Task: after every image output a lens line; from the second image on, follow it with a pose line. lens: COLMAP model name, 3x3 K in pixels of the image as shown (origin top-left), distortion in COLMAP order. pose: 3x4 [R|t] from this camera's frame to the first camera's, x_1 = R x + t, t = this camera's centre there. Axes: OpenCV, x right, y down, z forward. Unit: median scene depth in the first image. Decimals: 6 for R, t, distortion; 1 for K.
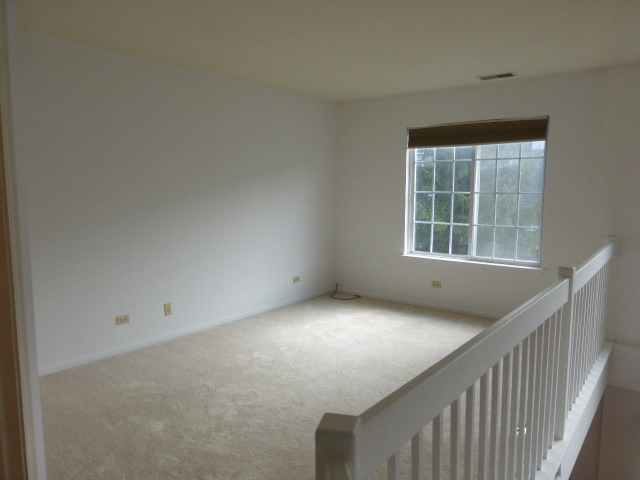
lens RADIAL K [[468.7, 0, 320.3], [0, 468.7, 240.9], [0, 0, 1]] dist [-0.026440, 0.027147]
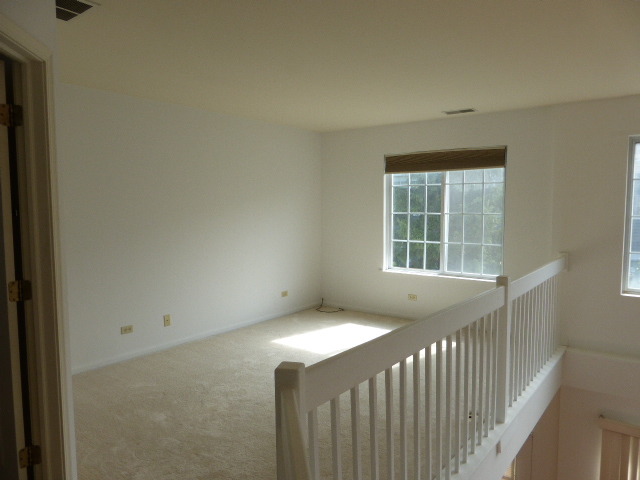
lens RADIAL K [[468.7, 0, 320.5], [0, 468.7, 240.0], [0, 0, 1]] dist [-0.026440, 0.027147]
pose [[0.999897, -0.006595, 0.012777, 0.026807], [0.007147, 0.999021, -0.043668, 0.006855], [-0.012476, 0.043754, 0.998964, -0.130246]]
